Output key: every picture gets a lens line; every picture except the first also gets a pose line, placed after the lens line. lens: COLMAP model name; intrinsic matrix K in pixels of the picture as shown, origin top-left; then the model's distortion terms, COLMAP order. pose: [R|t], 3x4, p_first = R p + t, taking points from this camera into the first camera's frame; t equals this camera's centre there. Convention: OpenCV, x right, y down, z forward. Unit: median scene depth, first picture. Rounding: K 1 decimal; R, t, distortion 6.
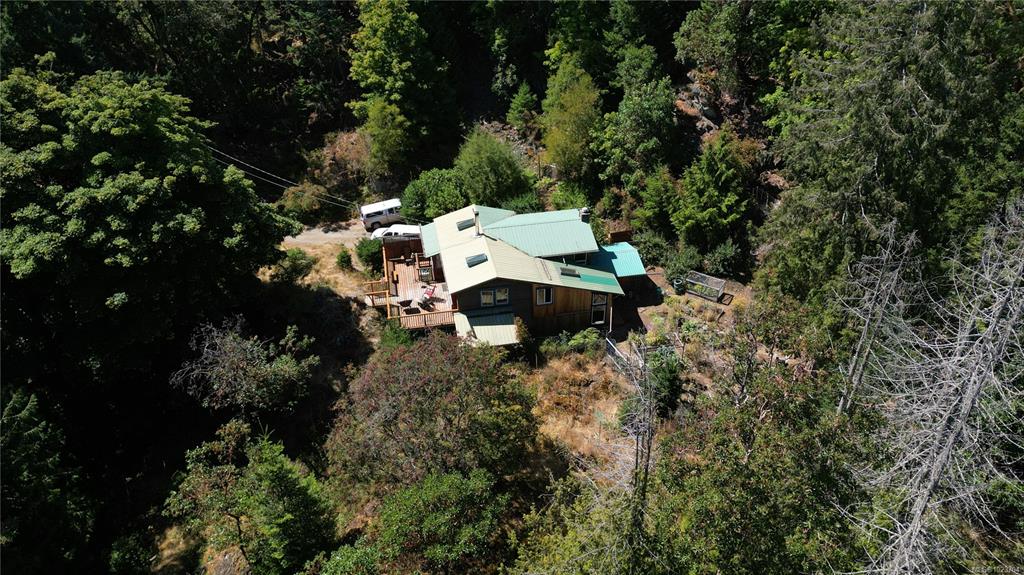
lens RADIAL K [[717.1, 0, 512.4], [0, 717.1, 286.9], [0, 0, 1]] dist [0.033682, -0.035686]
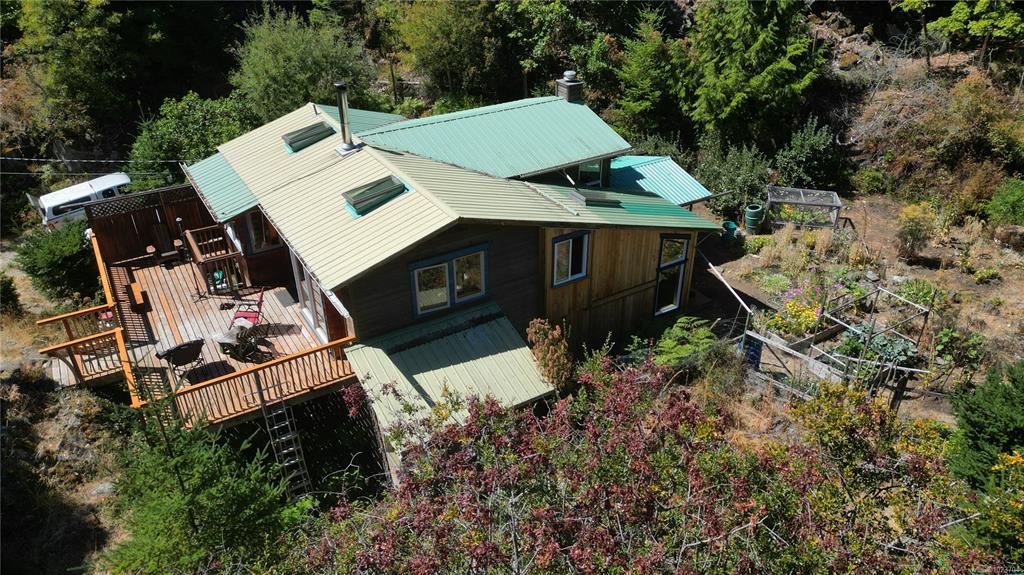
lens RADIAL K [[717.1, 0, 515.1], [0, 717.1, 289.4], [0, 0, 1]] dist [0.033682, -0.035686]
pose [[0.934277, -0.177055, 0.309480, -0.093817], [0.194917, 0.980434, -0.027515, 0.030072], [-0.298552, 0.086029, 0.950508, 0.572765]]
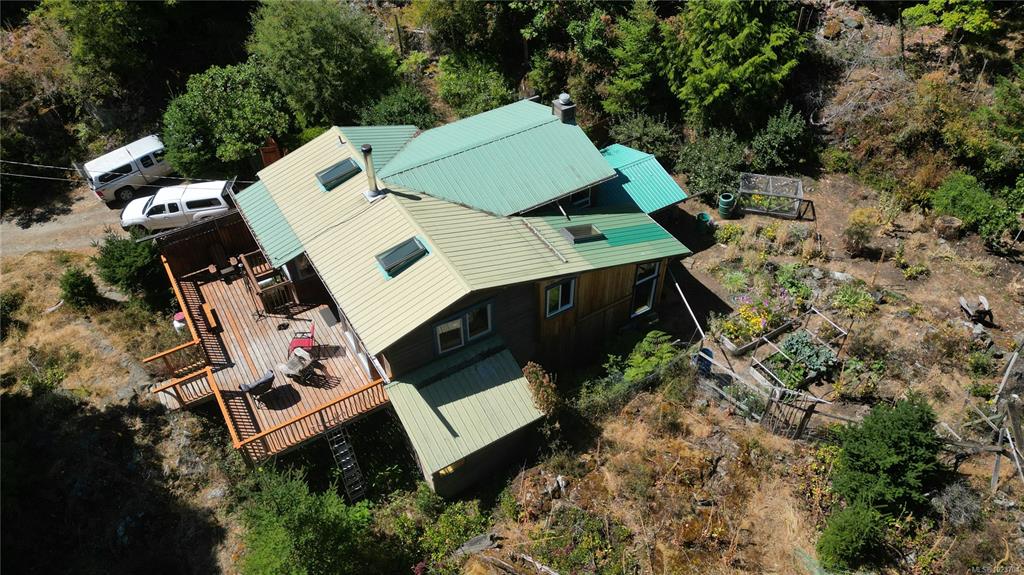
lens RADIAL K [[717.1, 0, 516.1], [0, 717.1, 289.2], [0, 0, 1]] dist [0.033682, -0.035686]
pose [[0.934685, -0.242844, 0.259597, -0.093553], [0.195858, 0.961246, 0.194023, -0.080989], [-0.296654, -0.130506, 0.946026, 0.496652]]
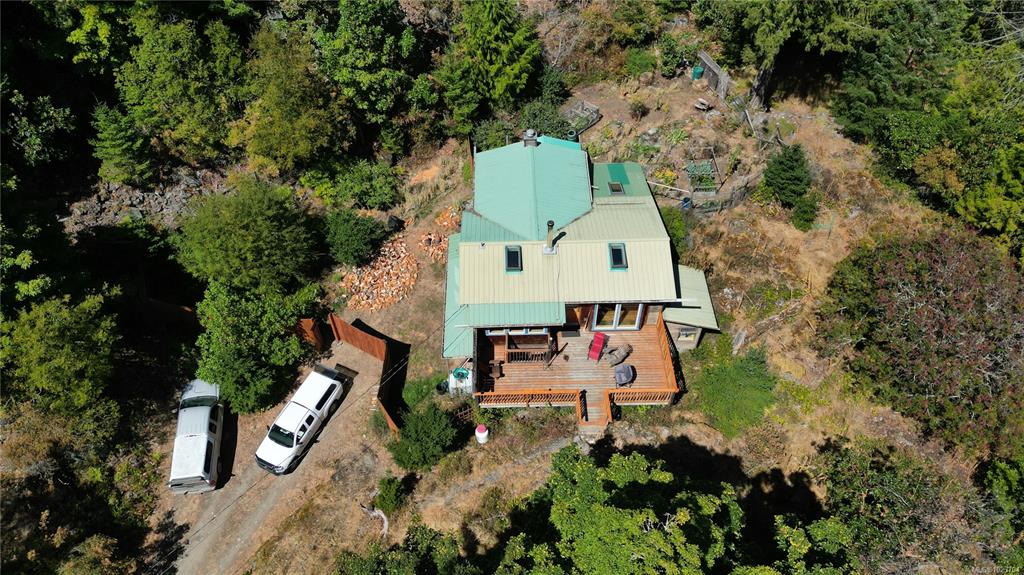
lens RADIAL K [[717.1, 0, 508.9], [0, 717.1, 294.3], [0, 0, 1]] dist [0.033682, -0.035686]
pose [[0.171644, -0.763534, 0.622539, -0.497719], [0.563339, 0.594479, 0.573798, -0.446947], [-0.808200, 0.252211, 0.532167, 0.635079]]
